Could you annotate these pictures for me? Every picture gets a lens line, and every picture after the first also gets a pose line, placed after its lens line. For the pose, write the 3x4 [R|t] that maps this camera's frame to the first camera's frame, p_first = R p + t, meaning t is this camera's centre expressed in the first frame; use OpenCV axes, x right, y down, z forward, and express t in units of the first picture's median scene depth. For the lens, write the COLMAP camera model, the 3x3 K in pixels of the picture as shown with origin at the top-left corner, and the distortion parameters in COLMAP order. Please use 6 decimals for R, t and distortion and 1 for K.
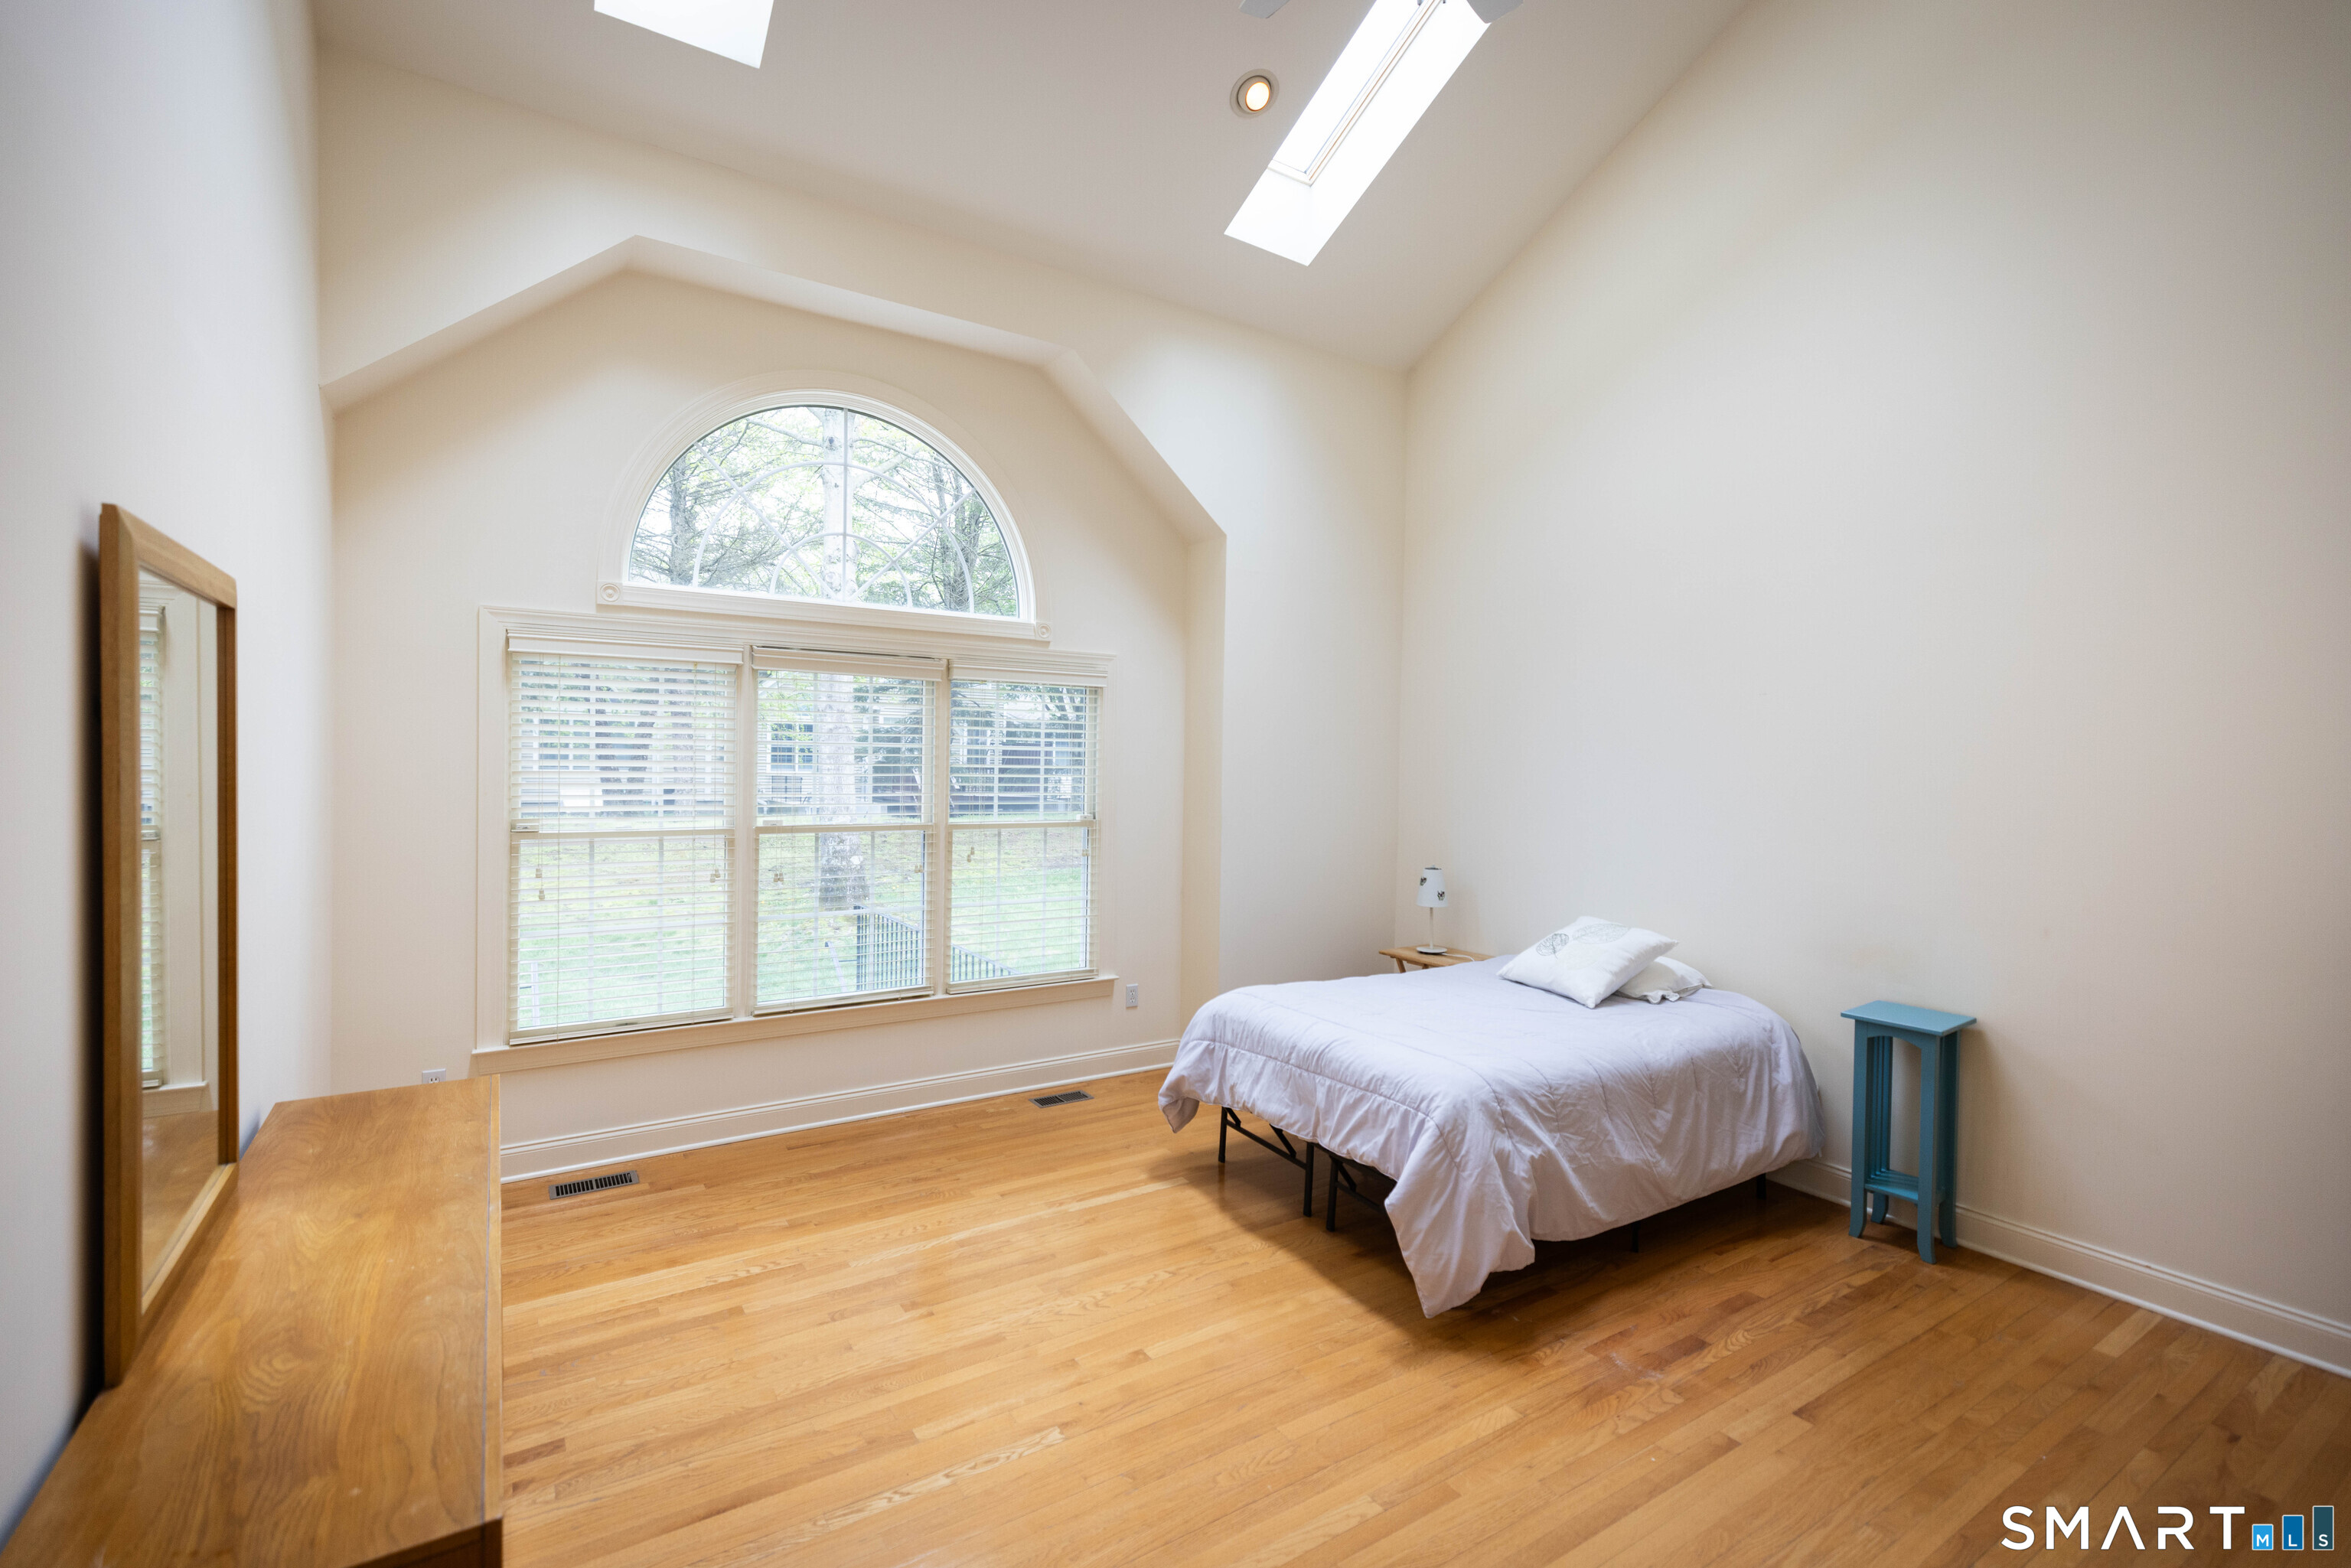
lens RADIAL K [[1054.4, 0, 1162.6], [0, 1054.4, 783.8], [0, 0, 1]] dist [0.005154, 0.000143]
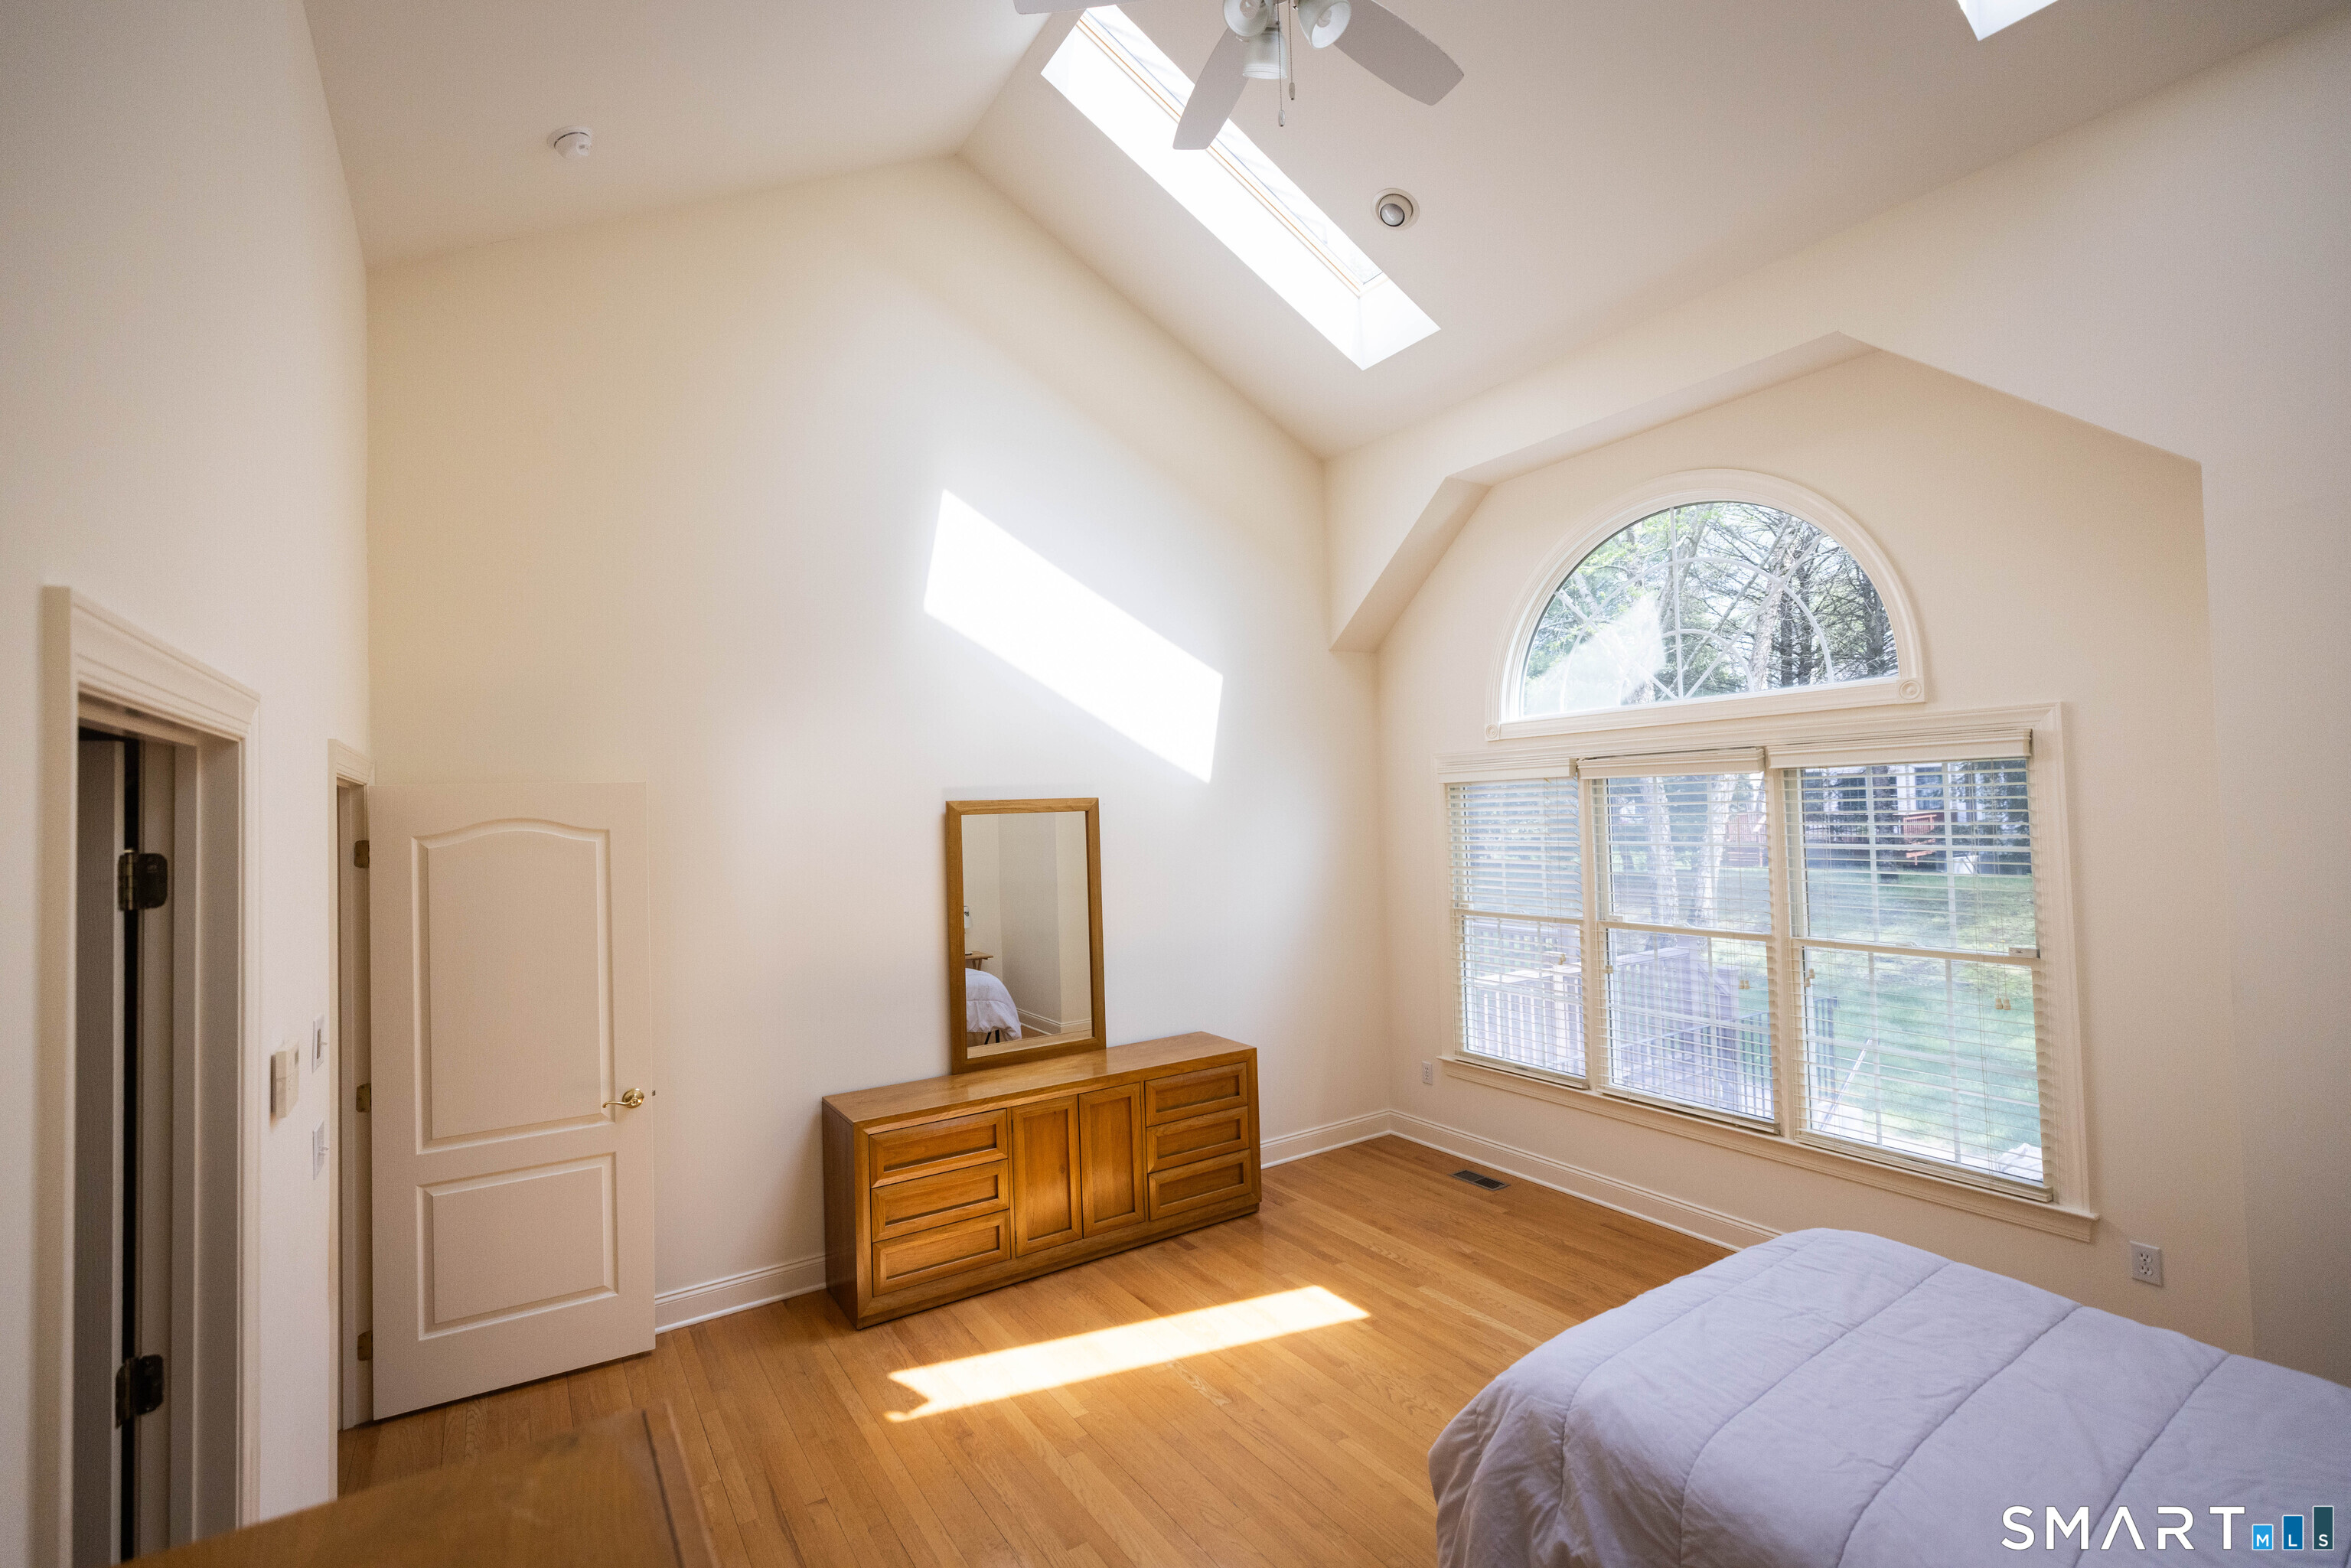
lens RADIAL K [[1054.4, 0, 1162.6], [0, 1054.4, 783.8], [0, 0, 1]] dist [0.005154, 0.000143]
pose [[-0.059896, -0.043940, -0.997237, 0.844231], [0.017080, 0.998839, -0.045036, -0.068356], [0.998058, -0.019730, -0.059076, 0.688320]]
